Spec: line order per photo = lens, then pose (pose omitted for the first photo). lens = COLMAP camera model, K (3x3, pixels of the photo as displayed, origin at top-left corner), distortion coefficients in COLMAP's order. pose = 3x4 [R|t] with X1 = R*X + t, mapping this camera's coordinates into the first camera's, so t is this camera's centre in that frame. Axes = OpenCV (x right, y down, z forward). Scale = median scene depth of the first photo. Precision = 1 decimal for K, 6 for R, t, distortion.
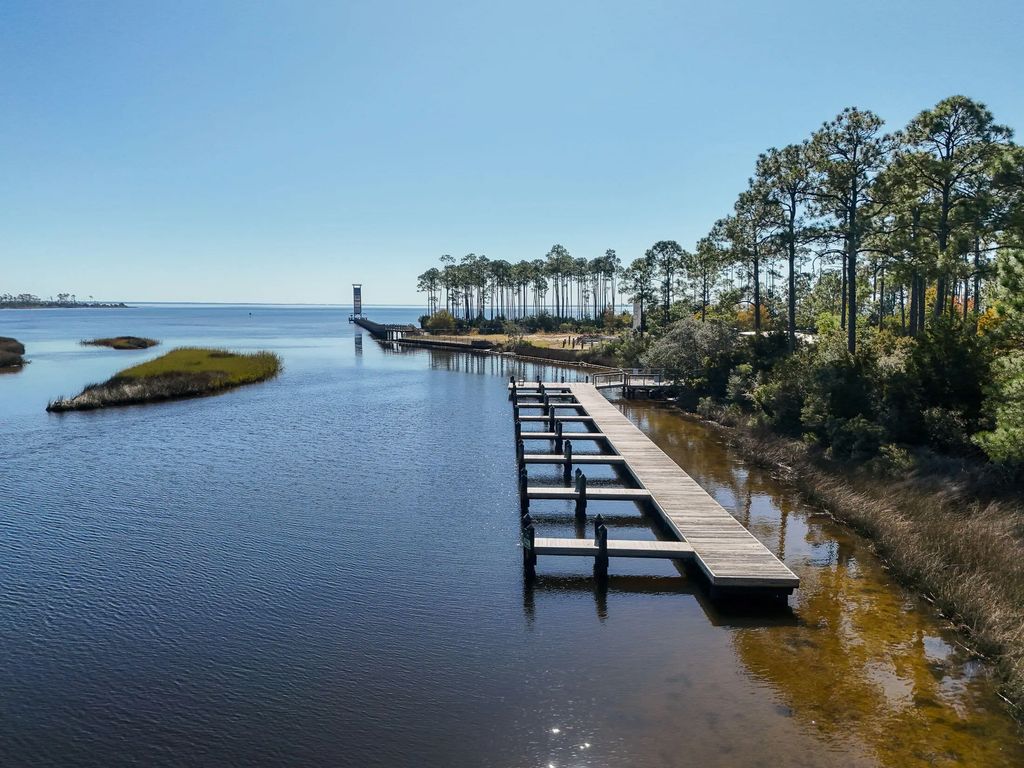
lens RADIAL K [[749.3, 0, 512.0], [0, 749.3, 384.0], [0, 0, 1]] dist [0.086178, -0.060686]
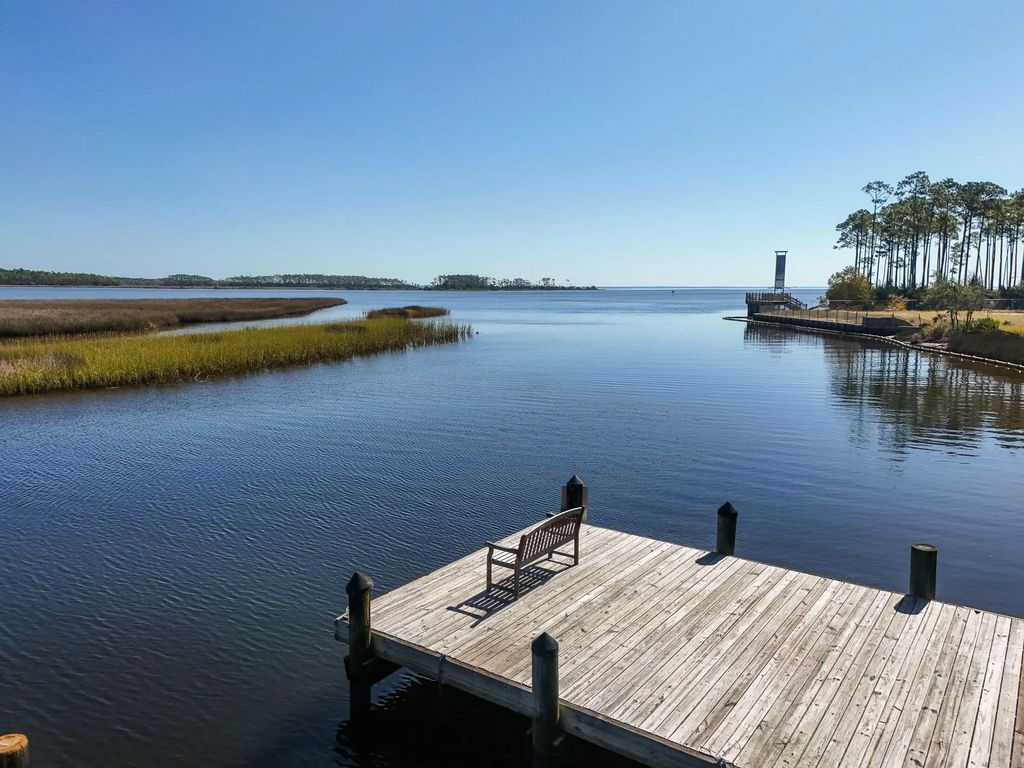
lens RADIAL K [[749.3, 0, 512.0], [0, 749.3, 384.0], [0, 0, 1]] dist [0.086178, -0.060686]
pose [[0.808305, 0.080634, -0.583217, 0.043028], [-0.072129, 0.996678, 0.037832, -0.010068], [0.584330, 0.011487, 0.811435, 0.297575]]
